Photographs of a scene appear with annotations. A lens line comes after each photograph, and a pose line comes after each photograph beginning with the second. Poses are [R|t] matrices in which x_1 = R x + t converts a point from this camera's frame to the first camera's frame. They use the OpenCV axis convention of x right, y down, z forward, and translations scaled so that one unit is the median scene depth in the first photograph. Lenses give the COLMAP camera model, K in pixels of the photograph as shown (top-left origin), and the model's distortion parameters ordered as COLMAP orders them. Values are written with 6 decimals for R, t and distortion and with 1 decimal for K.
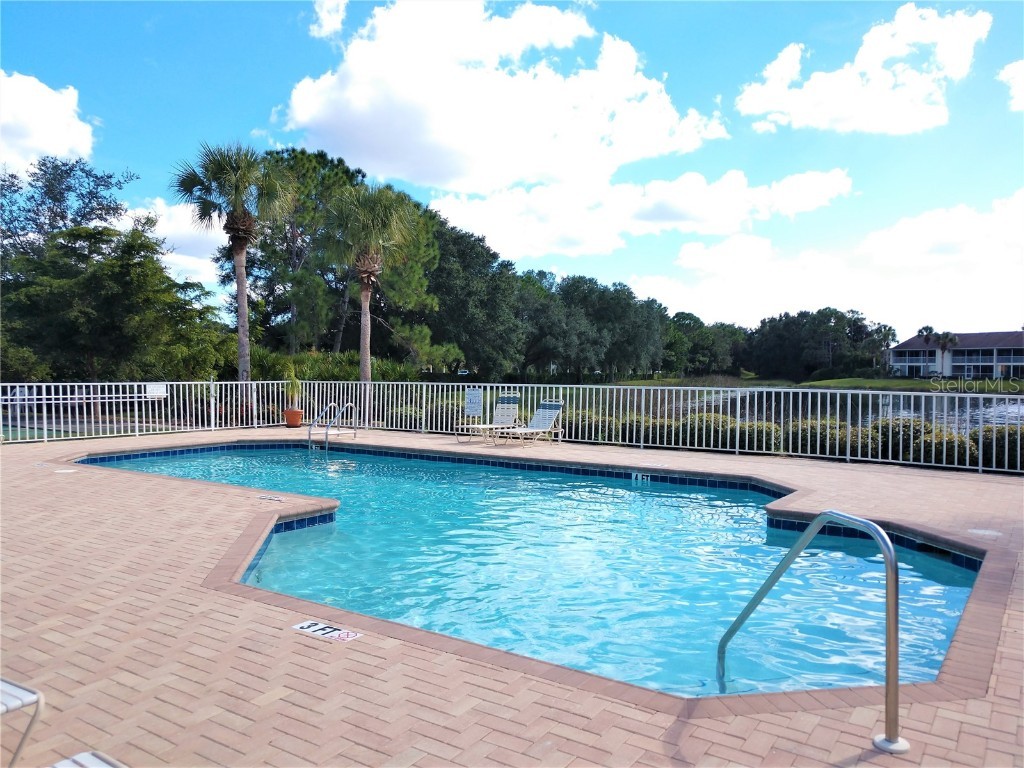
lens RADIAL K [[775.8, 0, 513.1], [0, 775.8, 392.5], [0, 0, 1]] dist [0.027910, -0.000815]
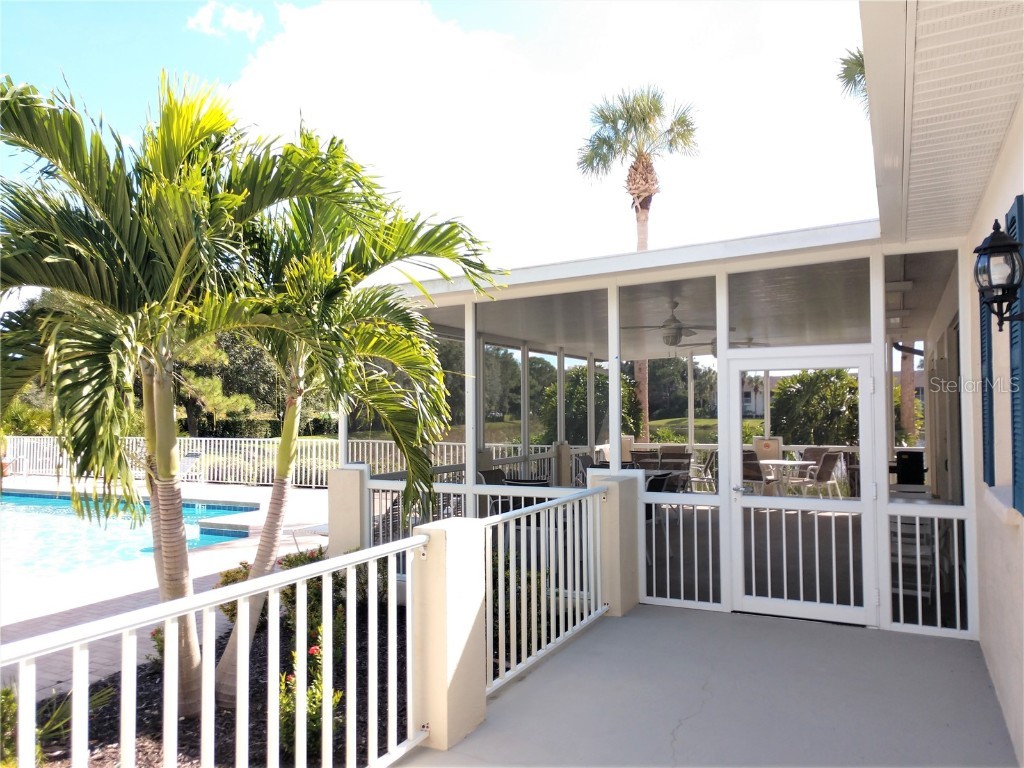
lens RADIAL K [[772.4, 0, 512.0], [0, 772.4, 384.0], [0, 0, 1]] dist [0.005685, 0.000500]
pose [[0.988243, -0.007367, 0.152714, 0.260992], [0.017250, 0.997833, -0.063495, -0.006267], [-0.151915, 0.065383, 0.986229, -0.238420]]
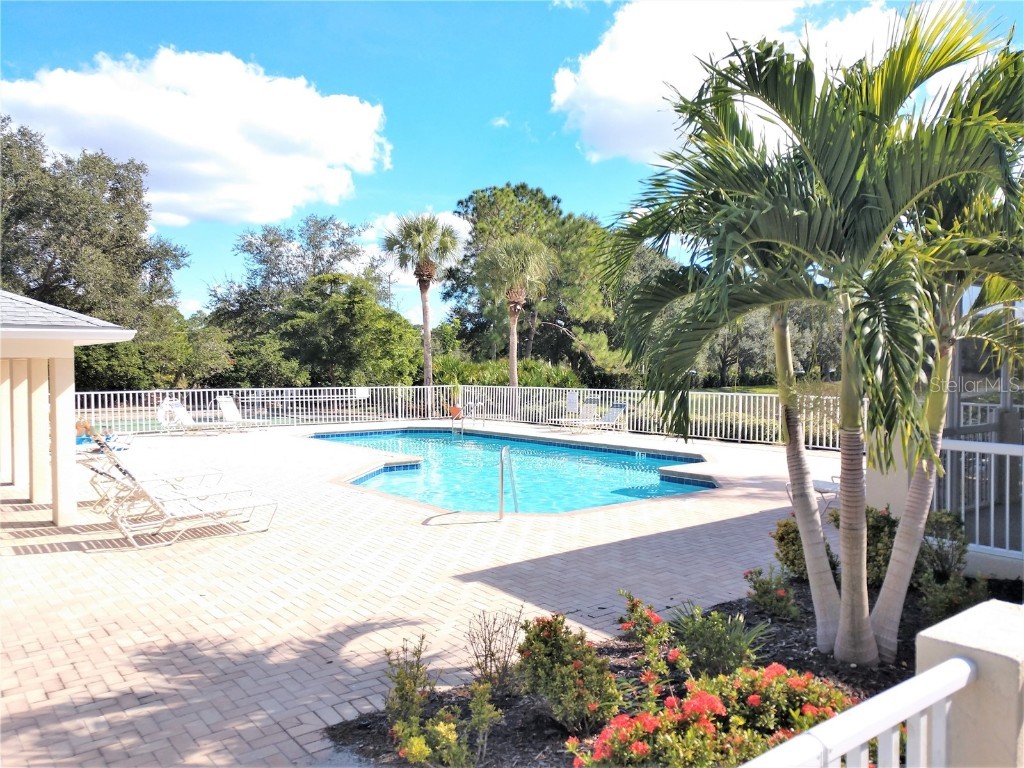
lens RADIAL K [[772.4, 0, 512.0], [0, 772.4, 384.0], [0, 0, 1]] dist [0.005685, 0.000500]
pose [[0.956012, 0.000358, -0.293327, 0.186242], [-0.003025, 0.999958, -0.008638, -0.005564], [0.293311, 0.009145, 0.955973, -0.240583]]
